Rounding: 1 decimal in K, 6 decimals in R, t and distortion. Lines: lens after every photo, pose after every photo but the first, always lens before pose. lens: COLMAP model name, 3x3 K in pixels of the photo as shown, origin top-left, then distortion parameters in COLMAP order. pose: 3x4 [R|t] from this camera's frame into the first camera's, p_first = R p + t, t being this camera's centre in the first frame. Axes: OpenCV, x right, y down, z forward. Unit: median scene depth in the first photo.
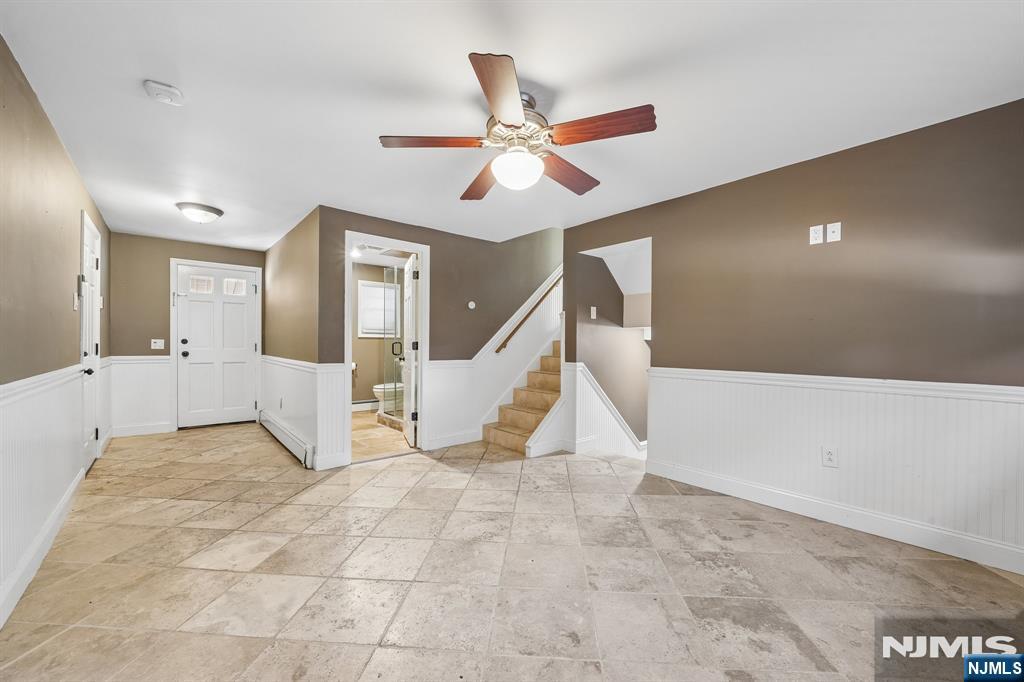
lens RADIAL K [[393.5, 0, 512.0], [0, 393.5, 343.4], [0, 0, 1]] dist [-0.007514, -0.000016]
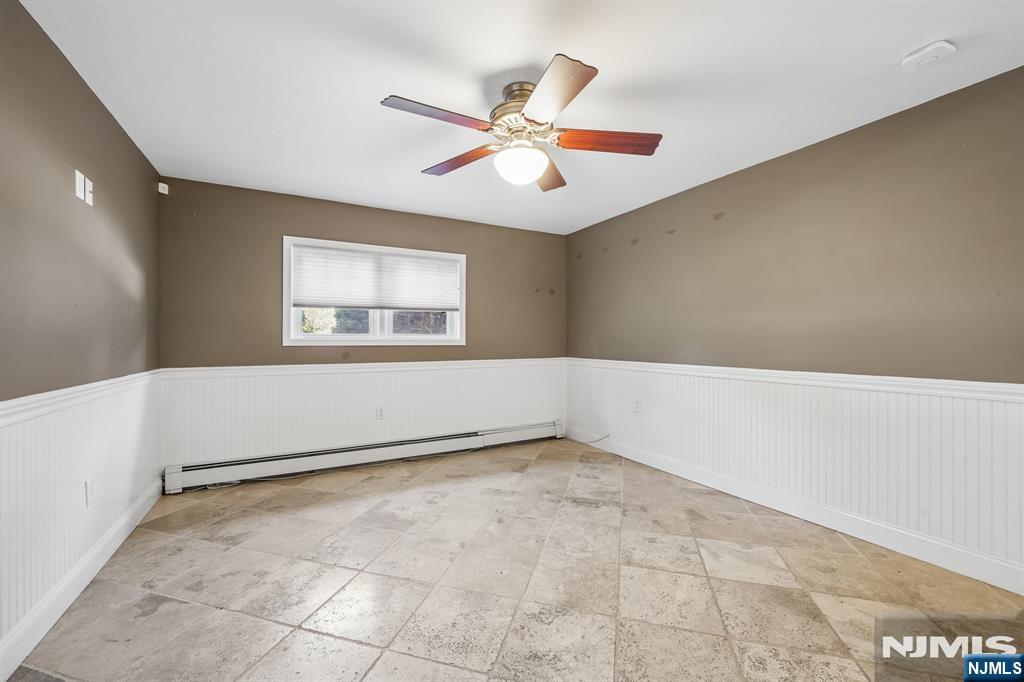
lens RADIAL K [[393.5, 0, 511.2], [0, 393.5, 340.4], [0, 0, 1]] dist [-0.007514, -0.000016]
pose [[-0.979256, -0.005588, 0.202551, -0.171008], [-0.005912, 0.999982, -0.000995, -0.005105], [-0.202542, -0.002172, -0.979271, 2.067817]]
